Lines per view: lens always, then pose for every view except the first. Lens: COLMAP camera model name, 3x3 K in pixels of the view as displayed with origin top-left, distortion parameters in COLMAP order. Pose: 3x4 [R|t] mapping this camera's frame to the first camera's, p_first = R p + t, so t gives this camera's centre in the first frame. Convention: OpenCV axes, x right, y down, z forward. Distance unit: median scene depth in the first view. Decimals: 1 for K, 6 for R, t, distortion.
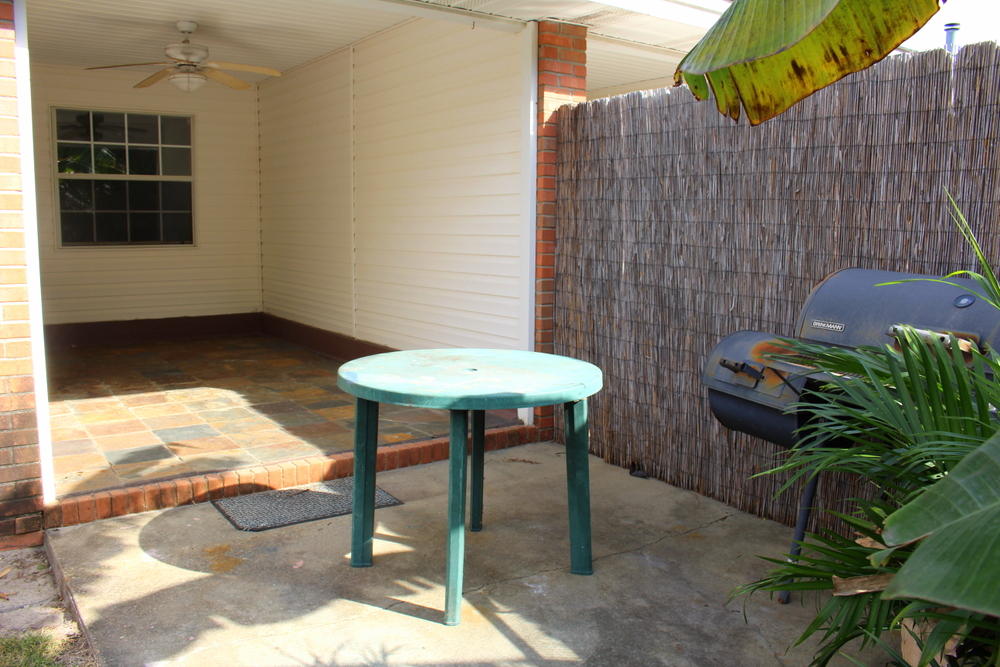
lens RADIAL K [[824.3, 0, 500.0], [0, 824.3, 333.5], [0, 0, 1]] dist [-0.160120, 0.129351]
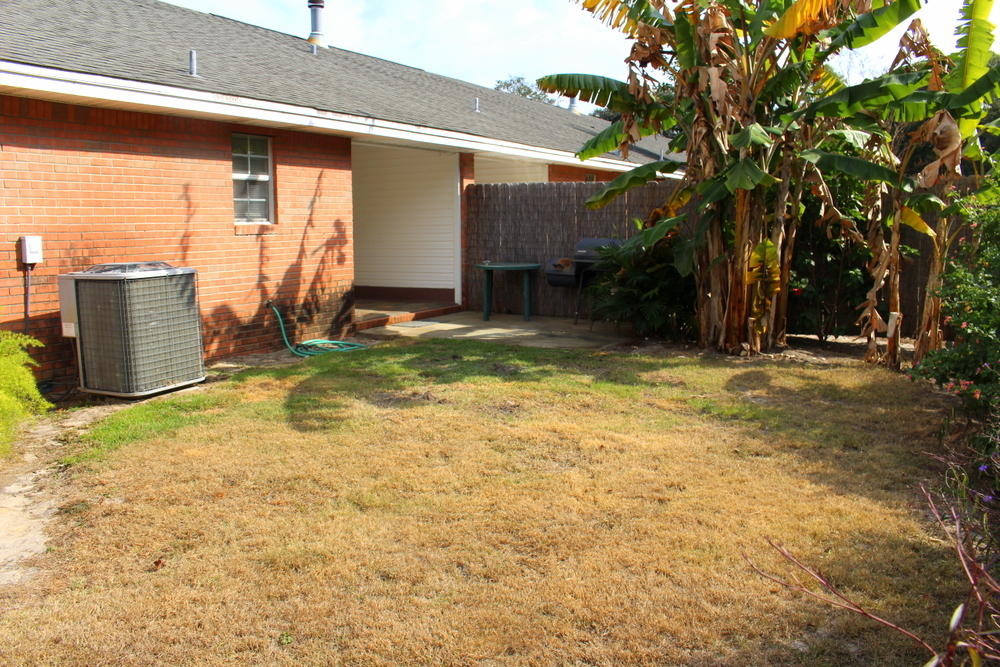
lens RADIAL K [[824.3, 0, 500.0], [0, 824.3, 333.5], [0, 0, 1]] dist [-0.160120, 0.129351]
pose [[0.908895, -0.066222, 0.411733, -1.083342], [0.067721, 0.997644, 0.010965, 0.210153], [-0.411489, 0.017917, 0.911239, -1.659327]]
